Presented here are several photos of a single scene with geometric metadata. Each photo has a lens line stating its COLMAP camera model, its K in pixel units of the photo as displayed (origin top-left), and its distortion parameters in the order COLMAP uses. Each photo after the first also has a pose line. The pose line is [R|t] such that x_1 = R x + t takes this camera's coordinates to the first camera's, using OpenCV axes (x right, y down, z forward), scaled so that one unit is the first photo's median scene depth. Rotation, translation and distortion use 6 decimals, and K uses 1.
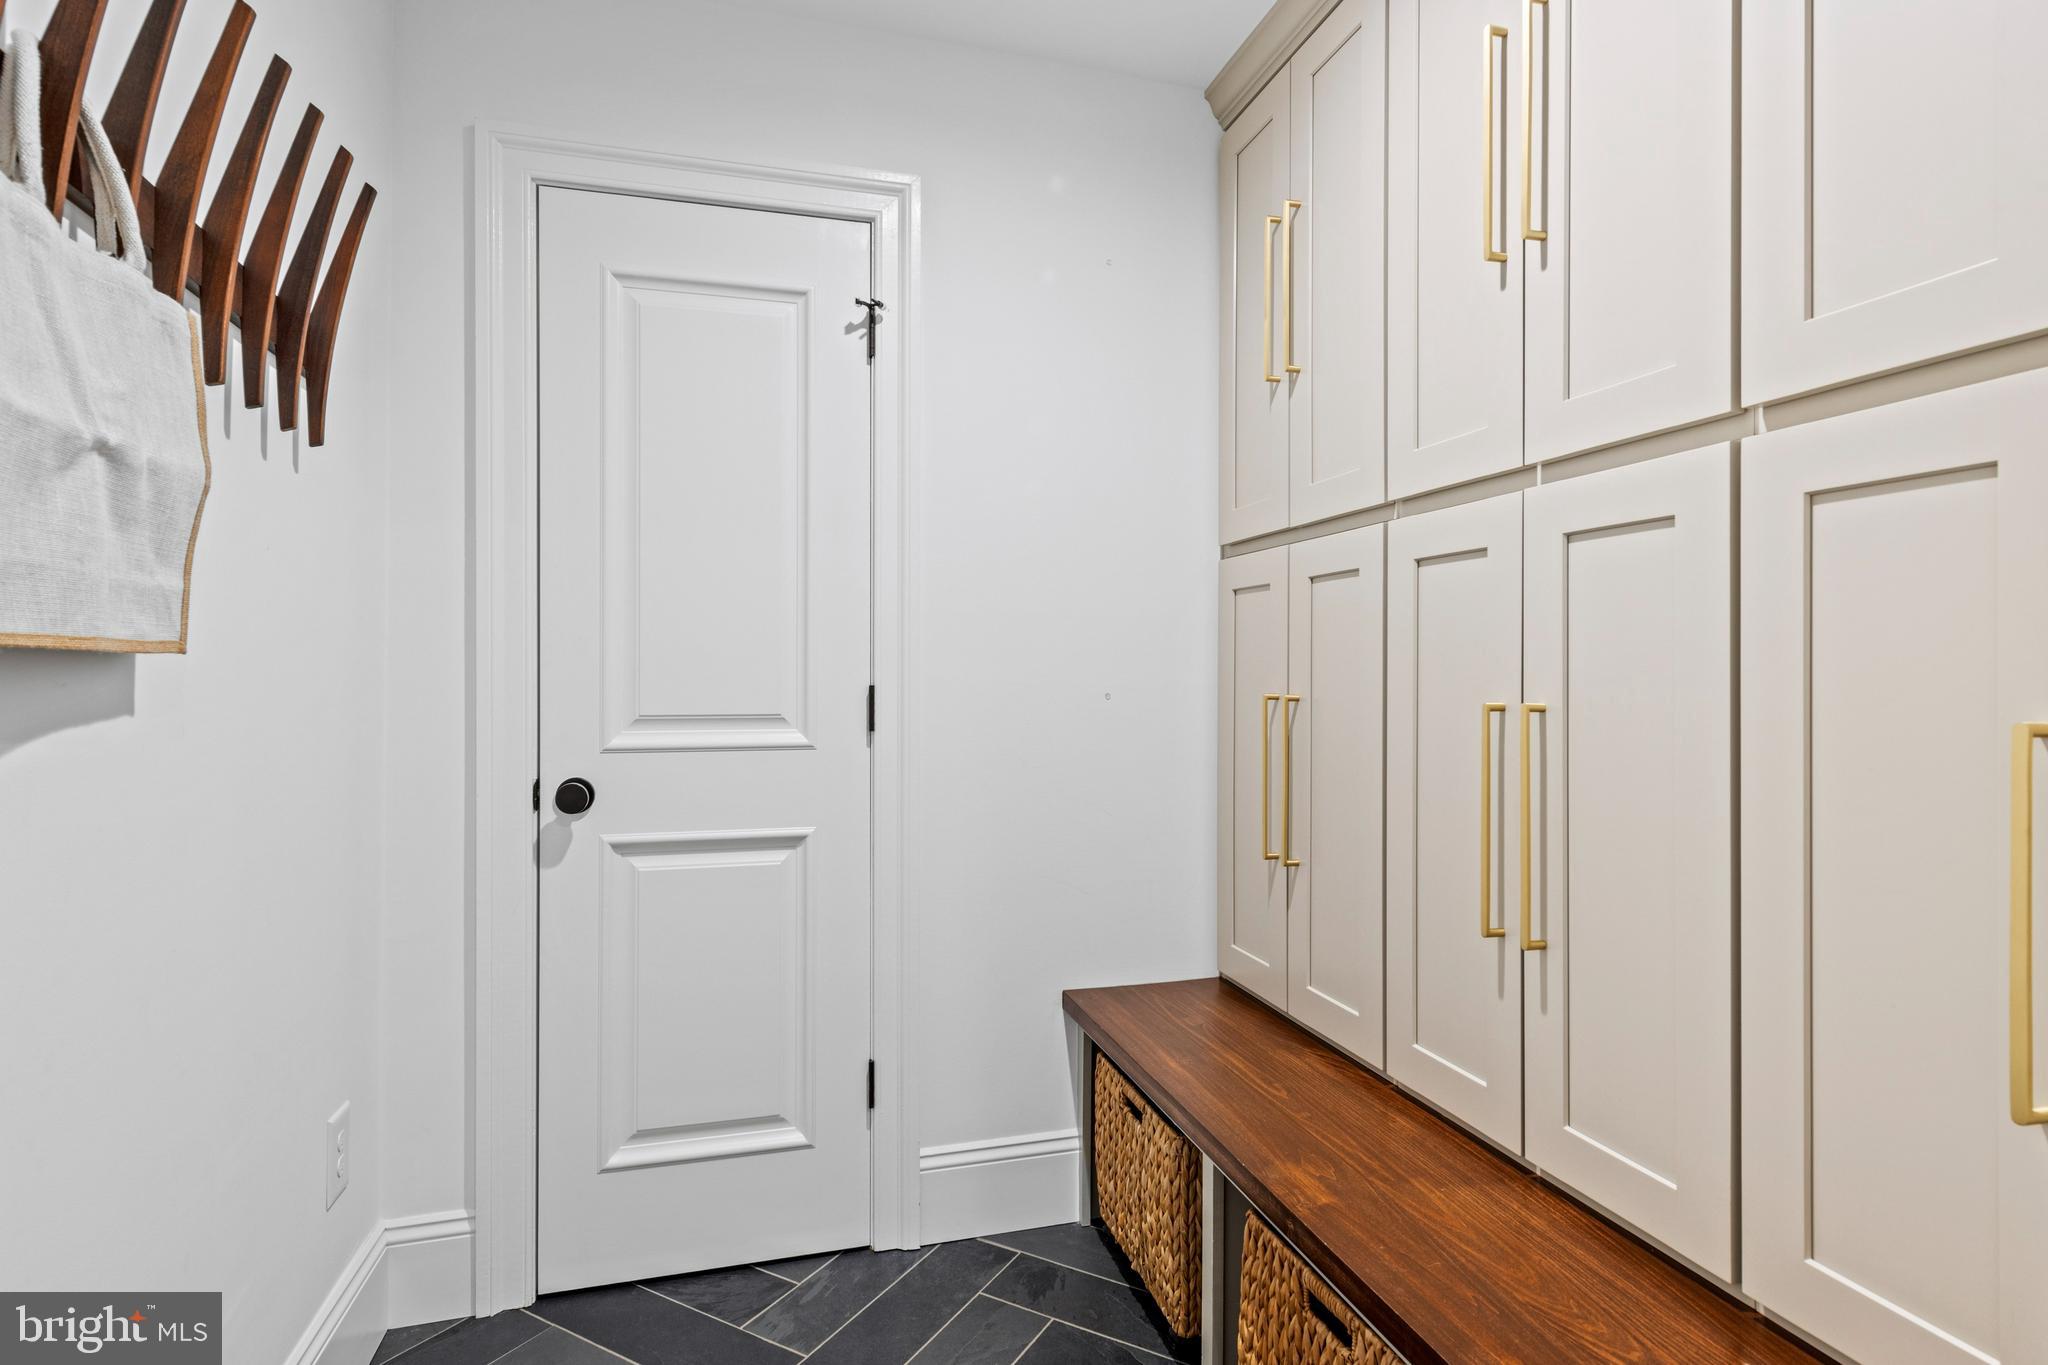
lens RADIAL K [[1048.8, 0, 1015.6], [0, 1048.8, 670.9], [0, 0, 1]] dist [0.011238, -0.000454]
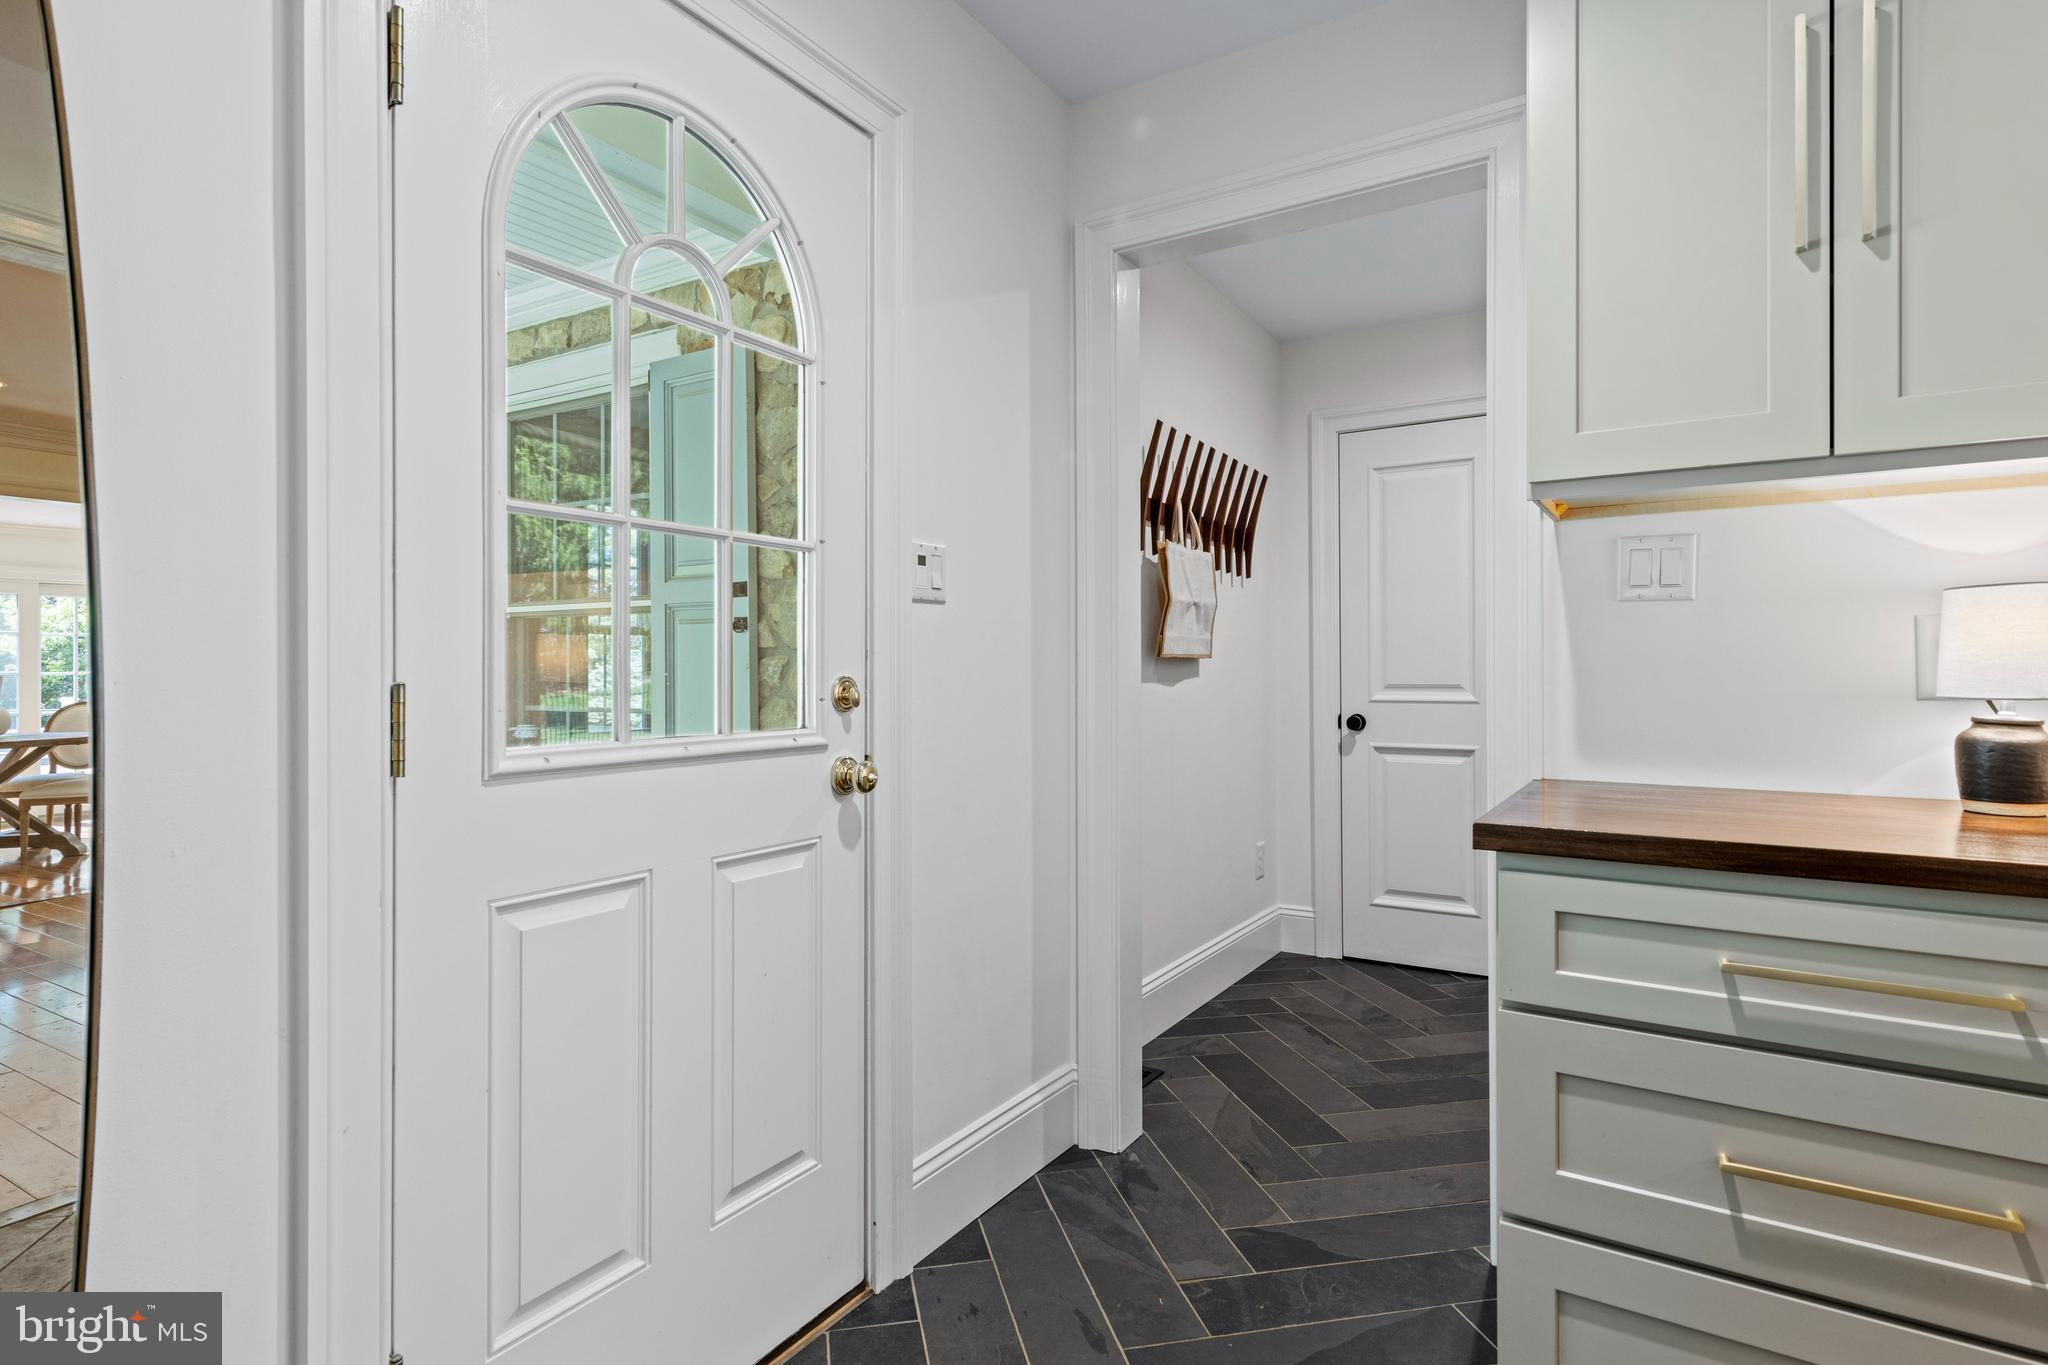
lens RADIAL K [[1048.8, 0, 1021.9], [0, 1048.8, 671.1], [0, 0, 1]] dist [0.011238, -0.000454]
pose [[0.676786, -0.004442, -0.736167, 0.684369], [0.009062, 0.999956, 0.002298, 0.005926], [0.736124, -0.008226, 0.676796, -0.924813]]
